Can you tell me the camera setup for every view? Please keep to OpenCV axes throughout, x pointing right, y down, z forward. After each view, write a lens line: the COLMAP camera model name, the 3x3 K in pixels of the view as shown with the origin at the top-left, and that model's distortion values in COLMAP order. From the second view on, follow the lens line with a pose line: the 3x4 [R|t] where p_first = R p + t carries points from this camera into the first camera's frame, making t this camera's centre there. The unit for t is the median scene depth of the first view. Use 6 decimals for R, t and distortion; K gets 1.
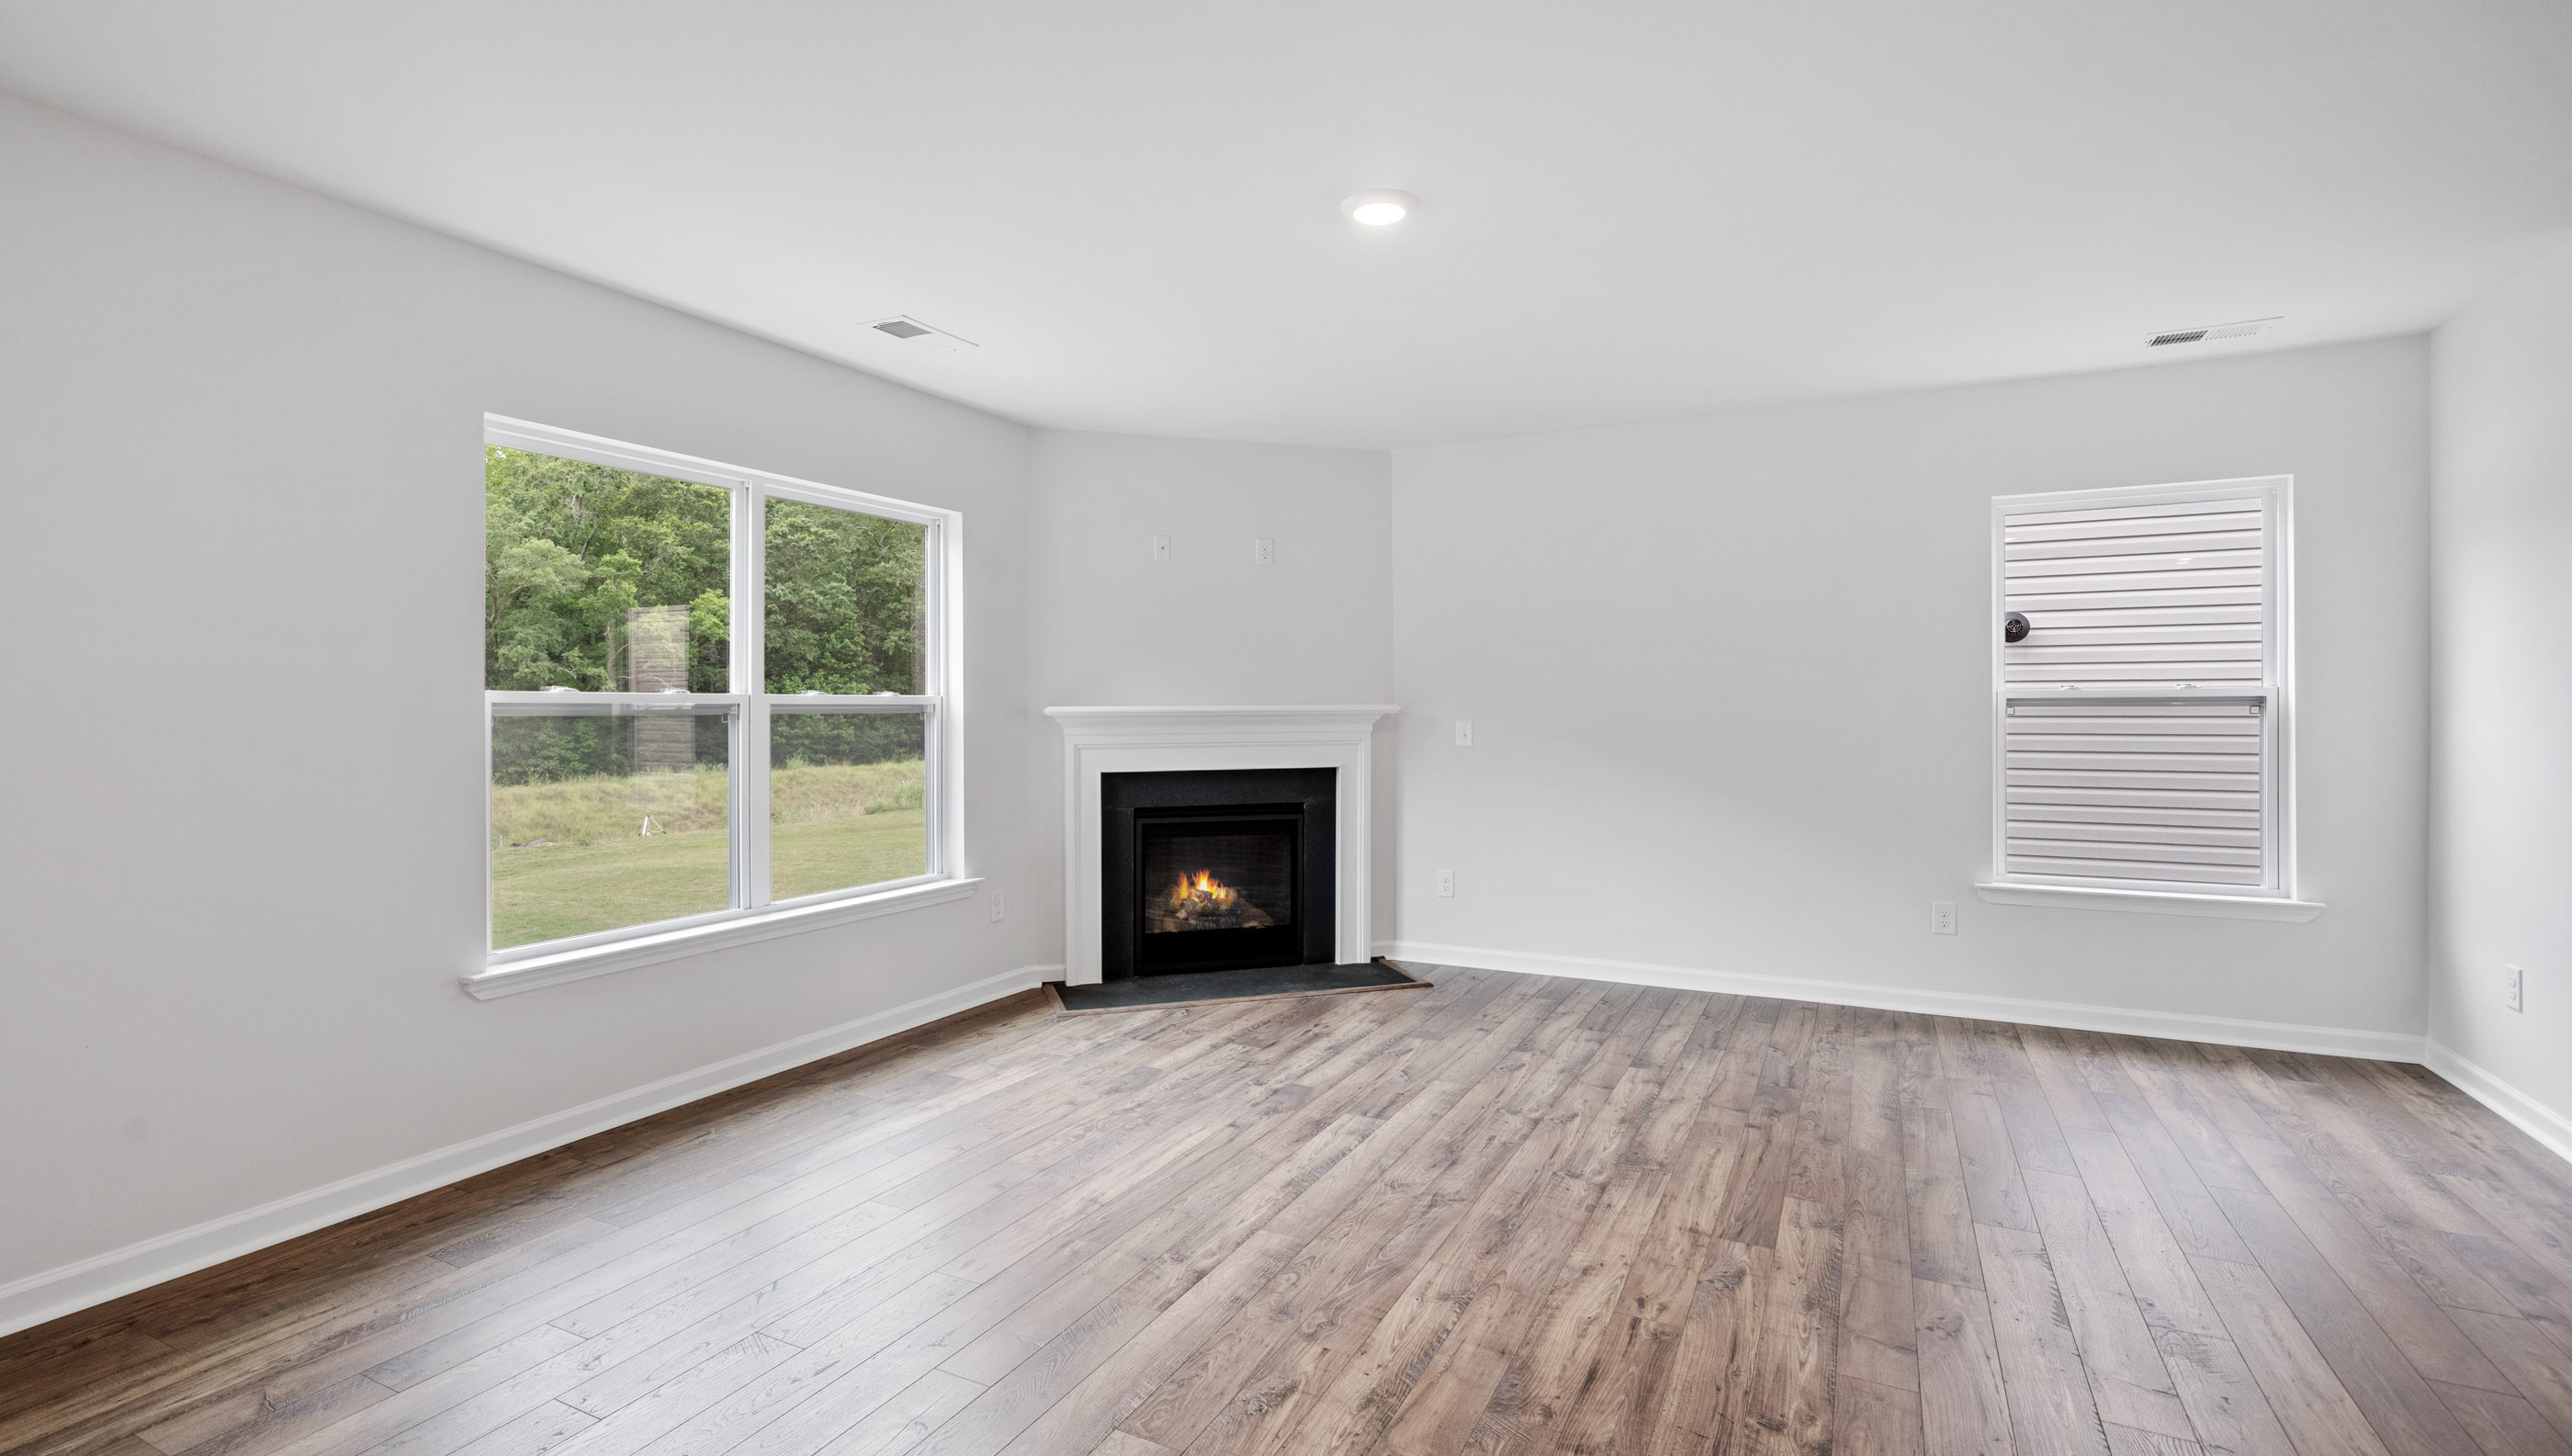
lens RADIAL K [[1169.9, 0, 1230.3], [0, 1169.9, 685.4], [0, 0, 1]] dist [0.001287, 0.000396]
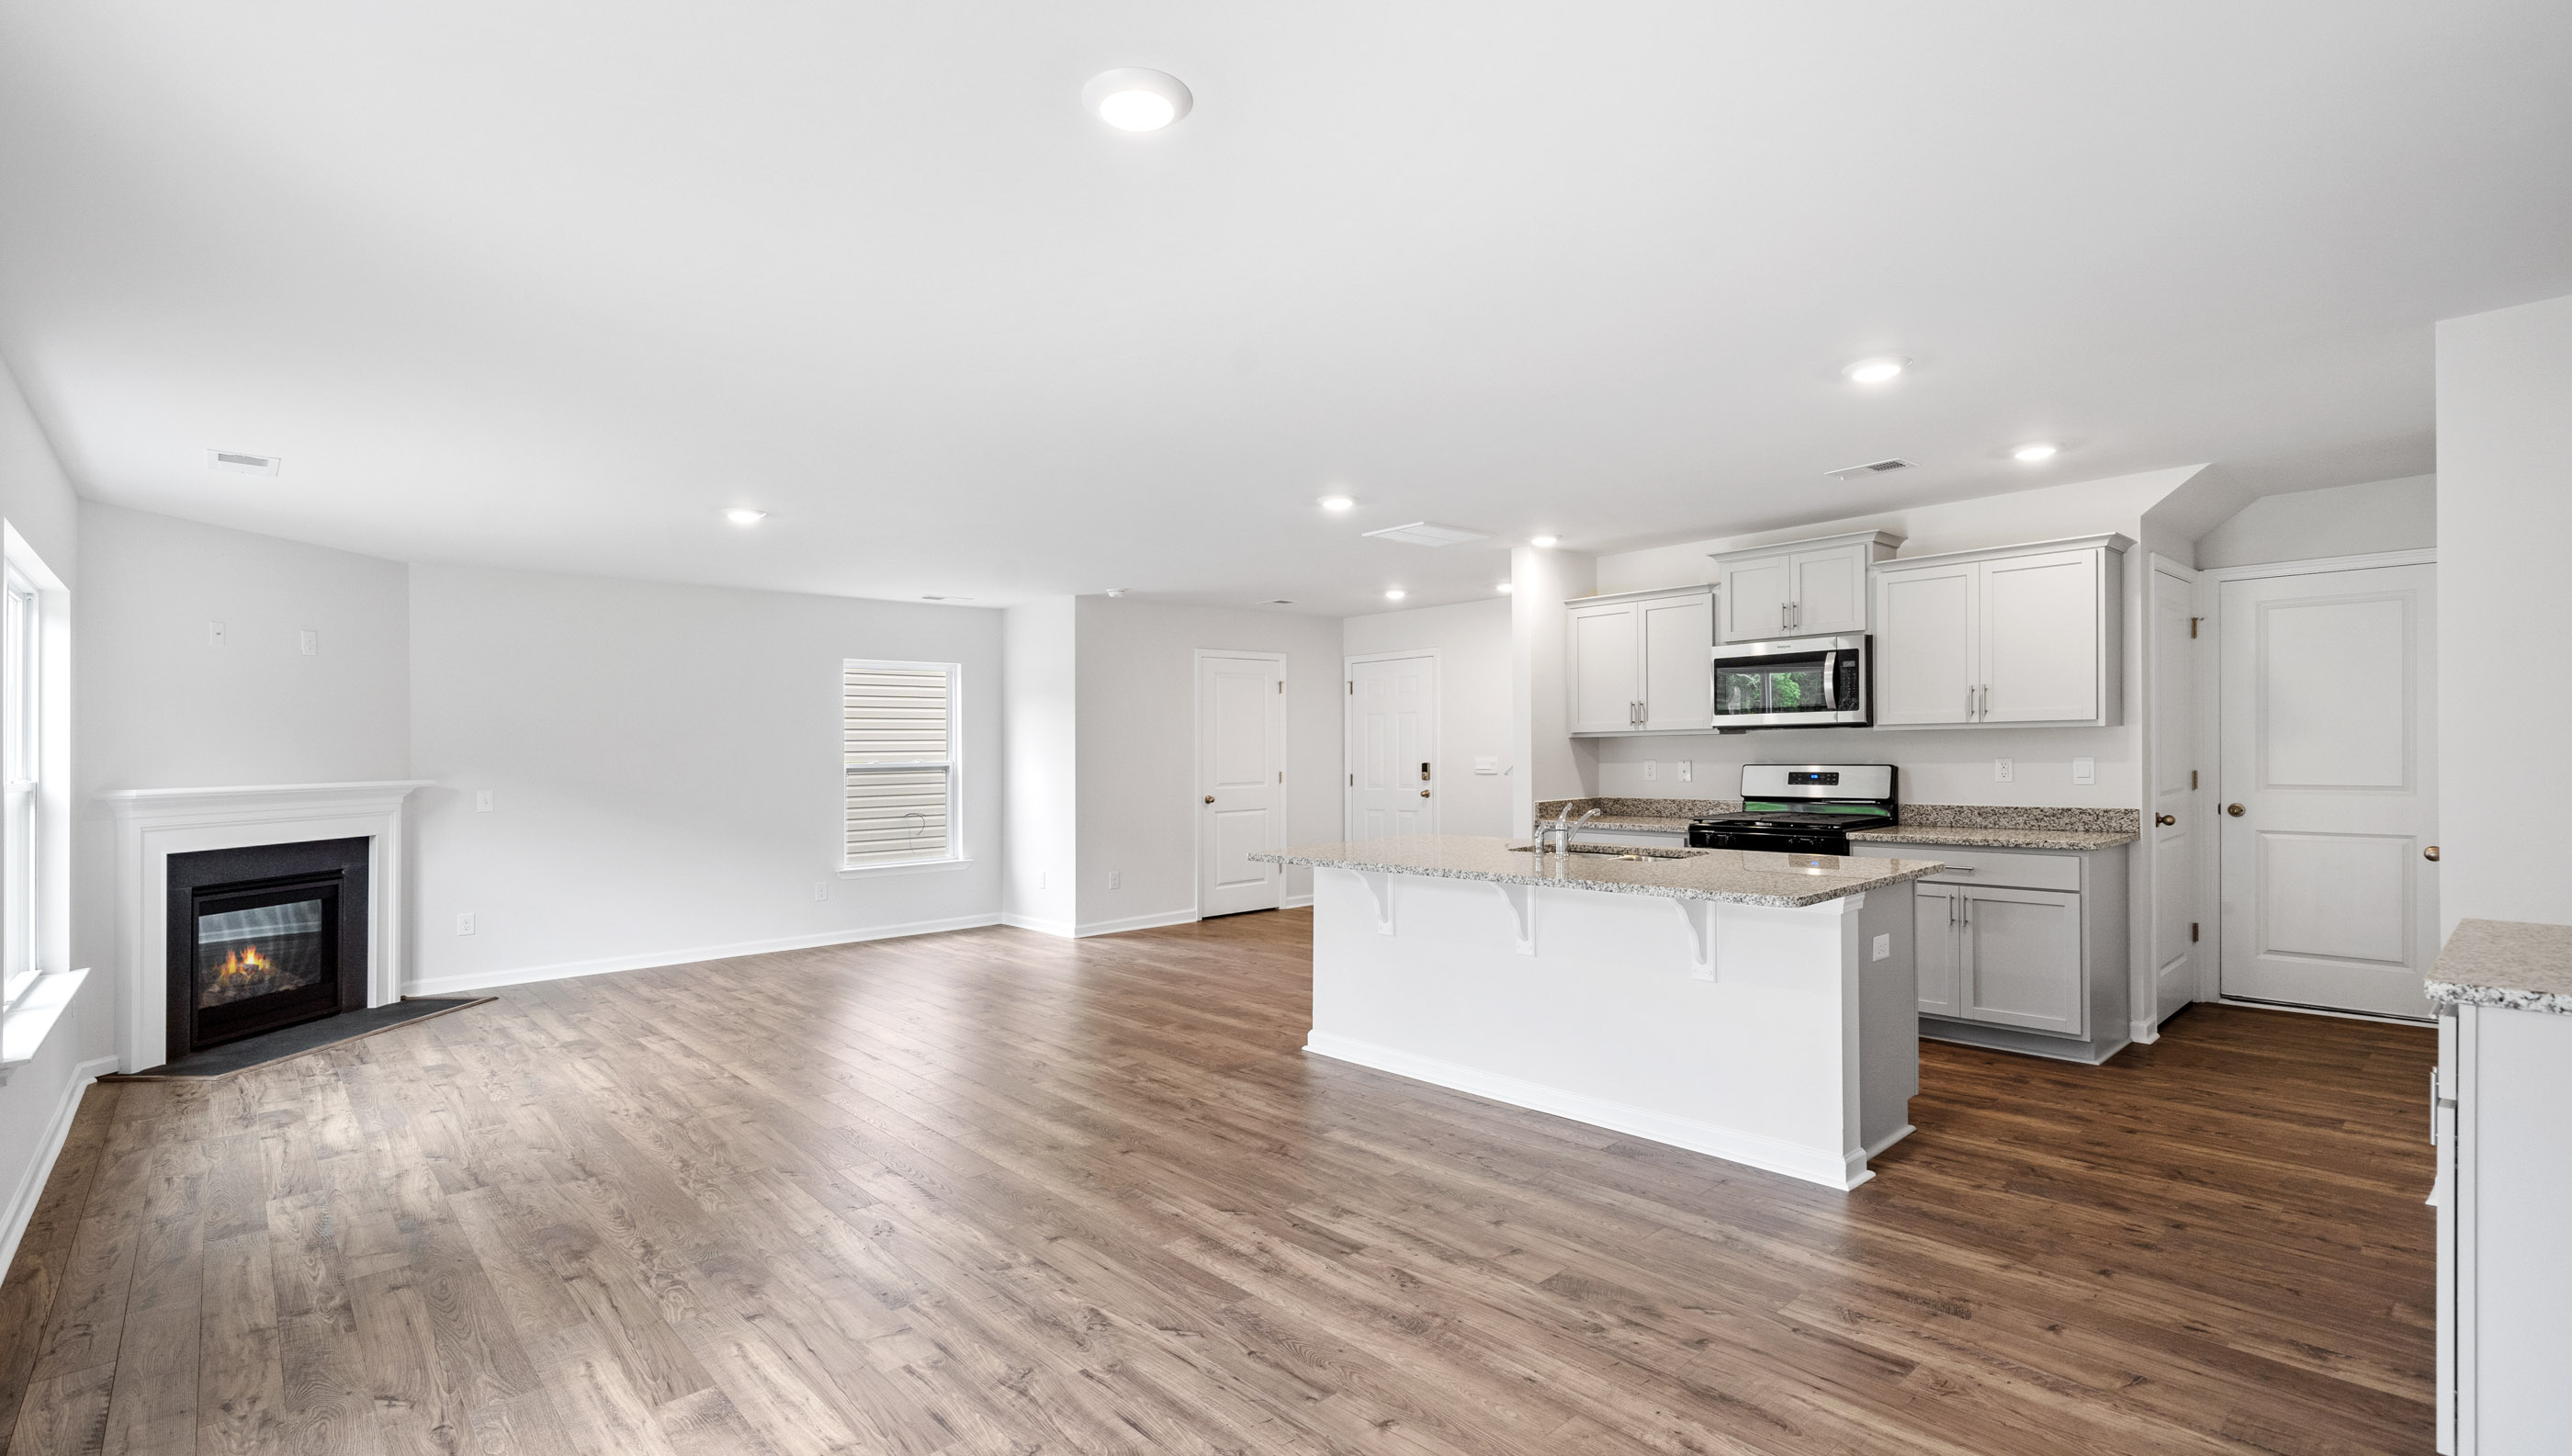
lens RADIAL K [[1188.8, 0, 1318.2], [0, 1188.8, 754.6], [0, 0, 1]] dist [0.001332, 0.000502]
pose [[0.316981, -0.003457, 0.948425, -0.885835], [-0.004840, 0.999974, 0.005263, -0.024148], [-0.948419, -0.006259, 0.316957, -0.299838]]
